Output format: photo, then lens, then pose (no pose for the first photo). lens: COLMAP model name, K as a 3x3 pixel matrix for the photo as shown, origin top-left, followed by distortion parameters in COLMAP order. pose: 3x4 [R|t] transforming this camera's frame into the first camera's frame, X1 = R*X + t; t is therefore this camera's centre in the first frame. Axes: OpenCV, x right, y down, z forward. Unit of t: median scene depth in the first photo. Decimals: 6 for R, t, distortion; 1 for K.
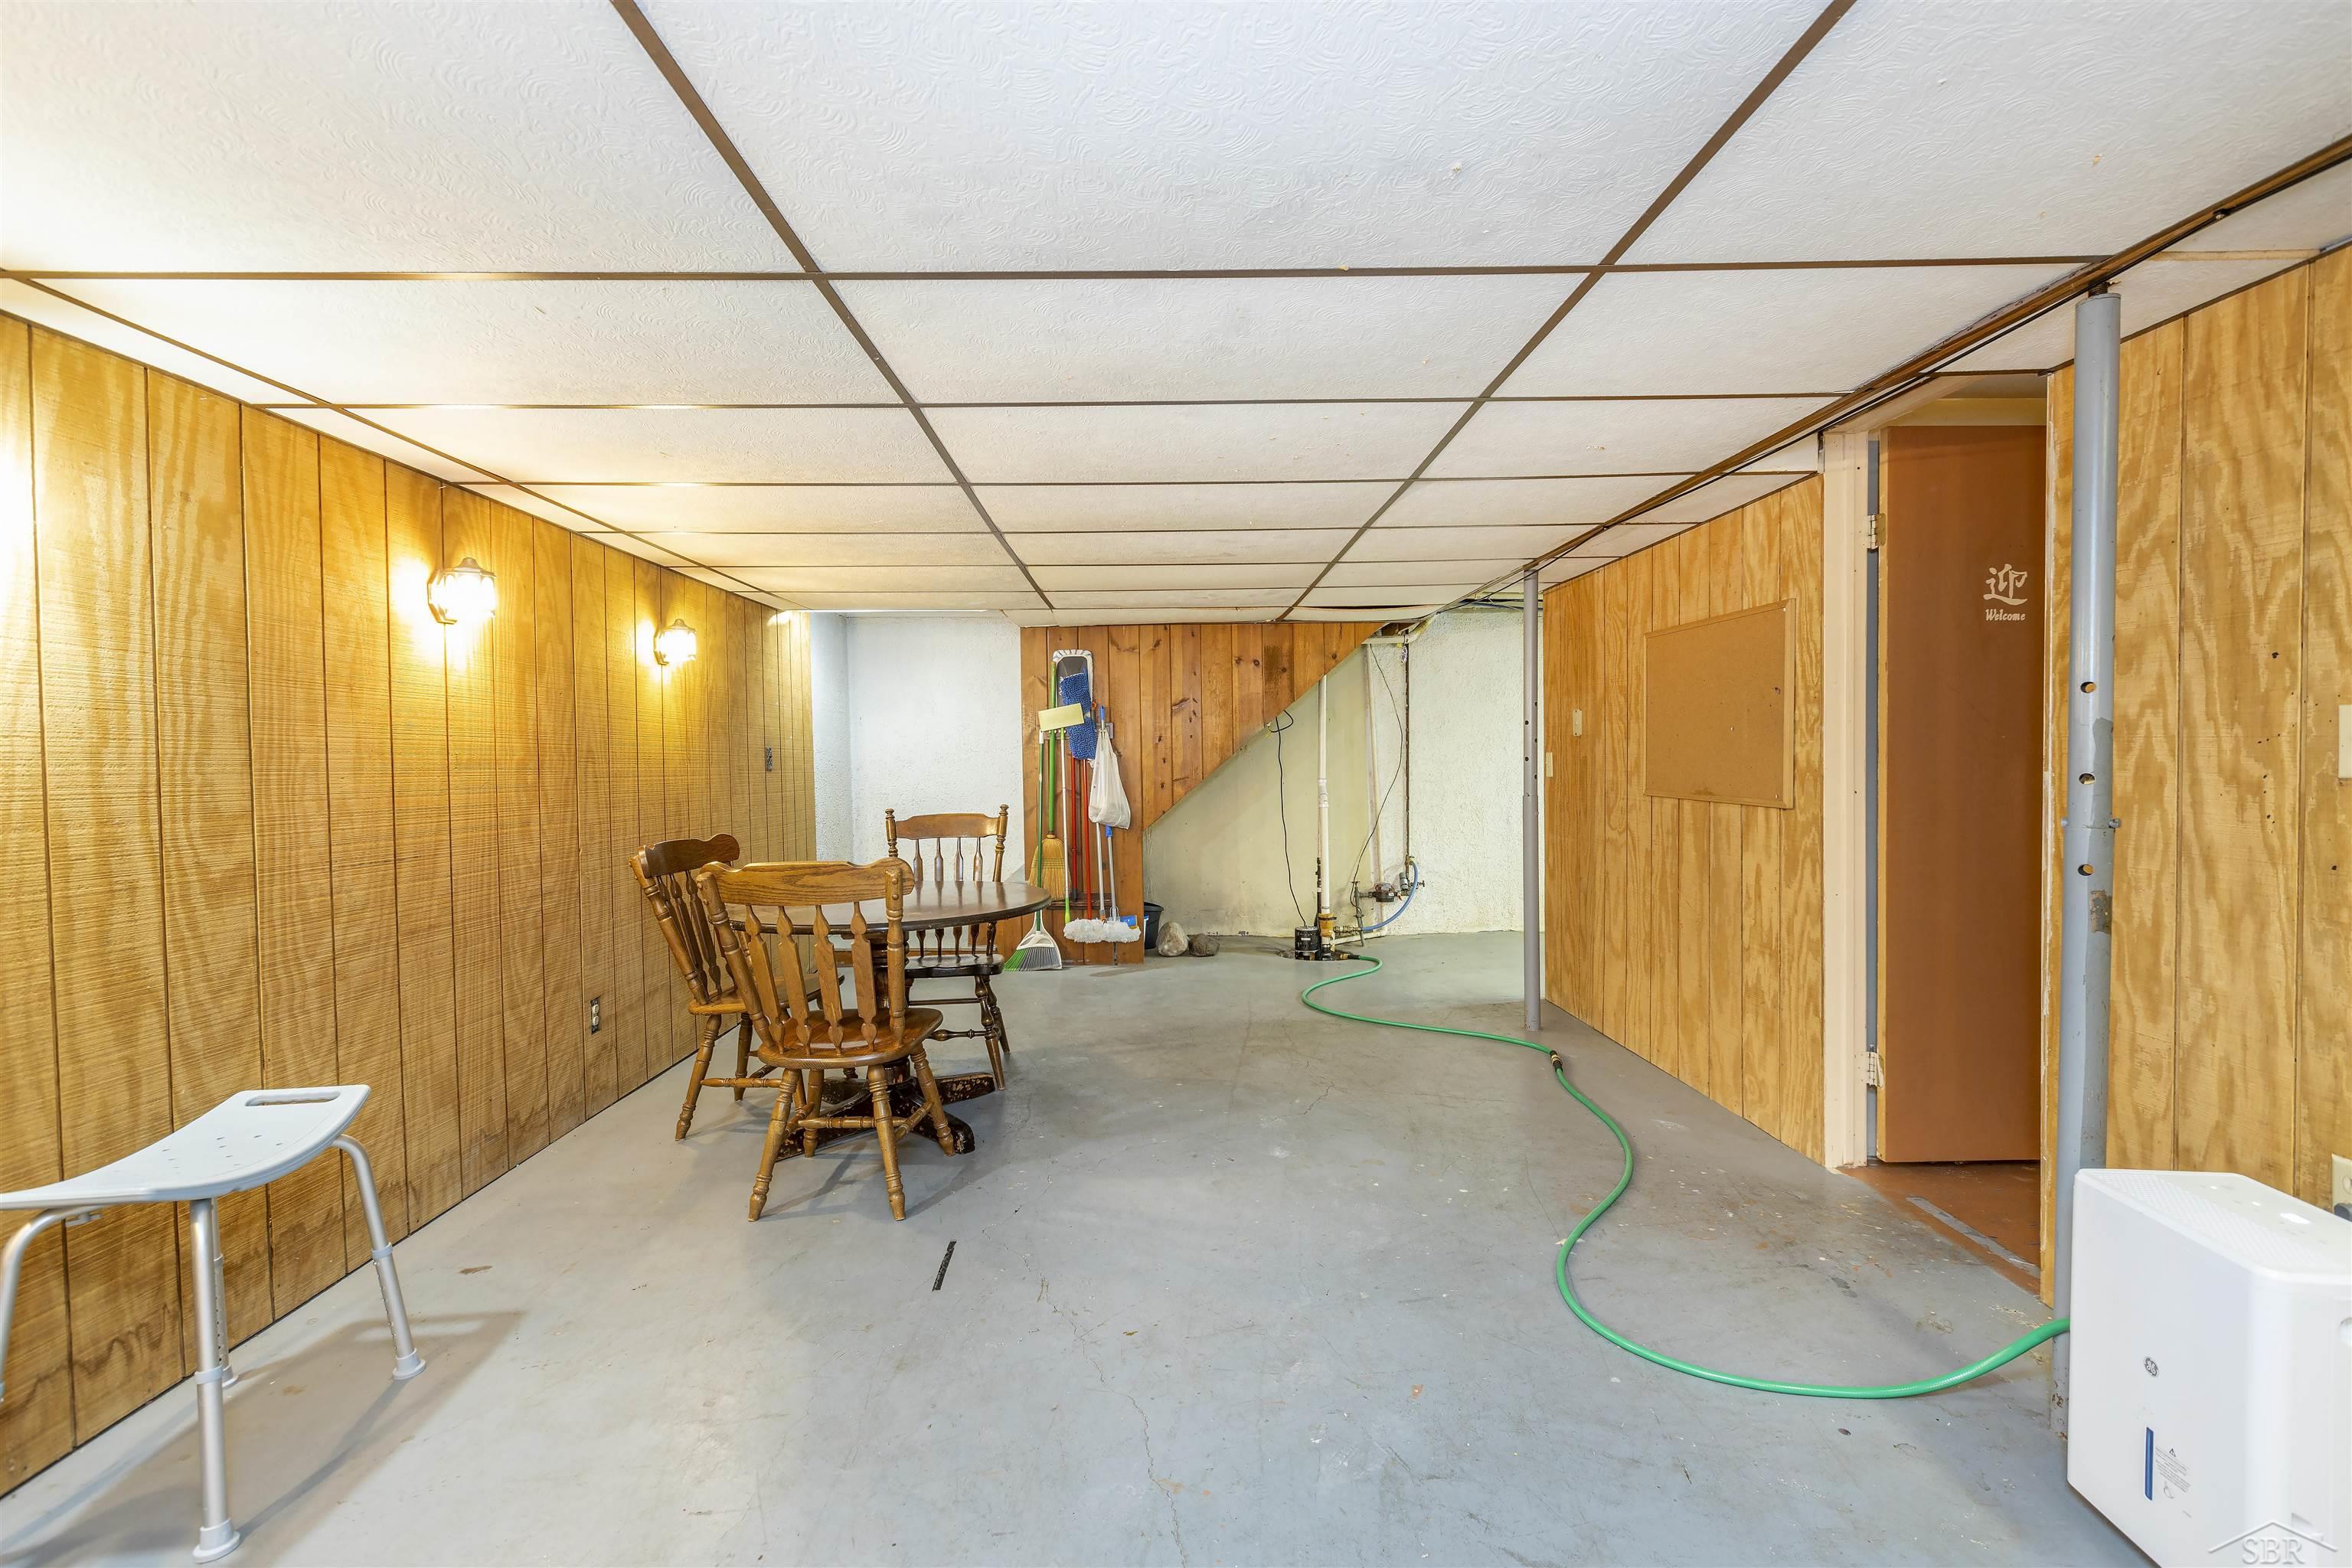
lens RADIAL K [[1057.6, 0, 1178.7], [0, 1057.6, 784.2], [0, 0, 1]] dist [-0.000279, -0.000011]
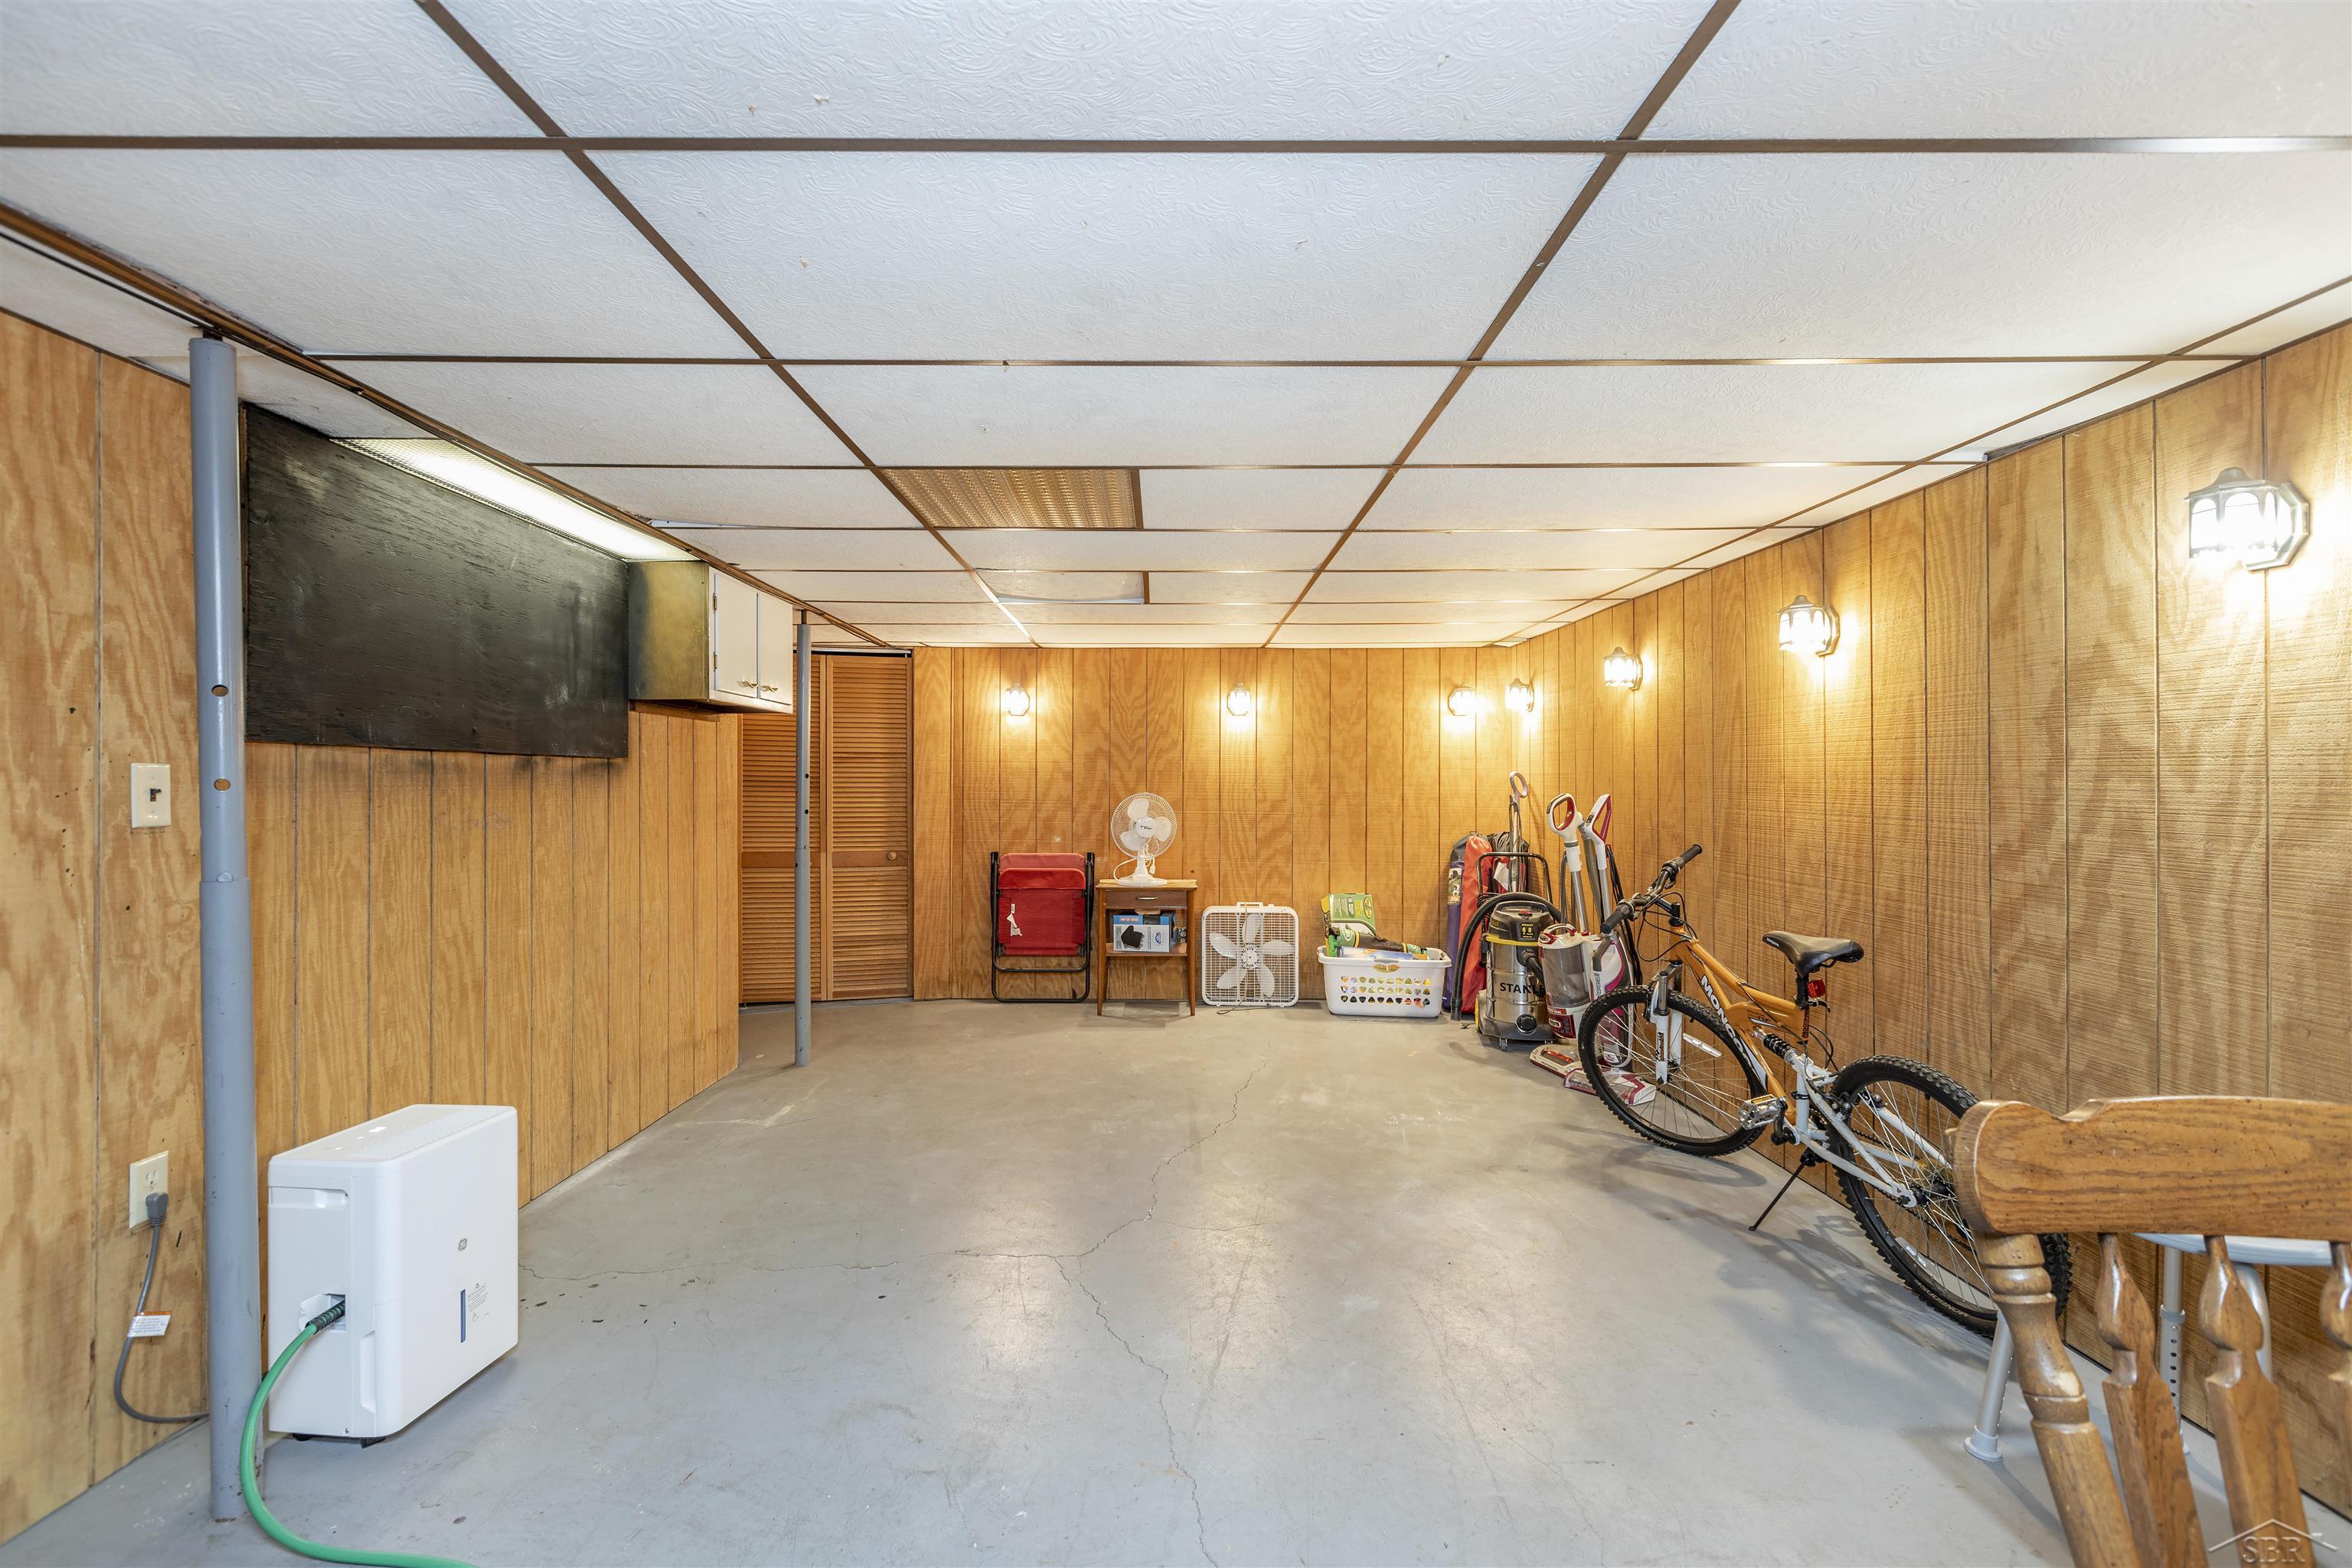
lens RADIAL K [[1057.6, 0, 1173.6], [0, 1057.6, 781.4], [0, 0, 1]] dist [-0.000279, -0.000011]
pose [[-0.999783, 0.015642, 0.013738, -0.031795], [0.016016, 0.999492, 0.027560, -0.064401], [-0.013300, 0.027774, -0.999526, 1.979992]]
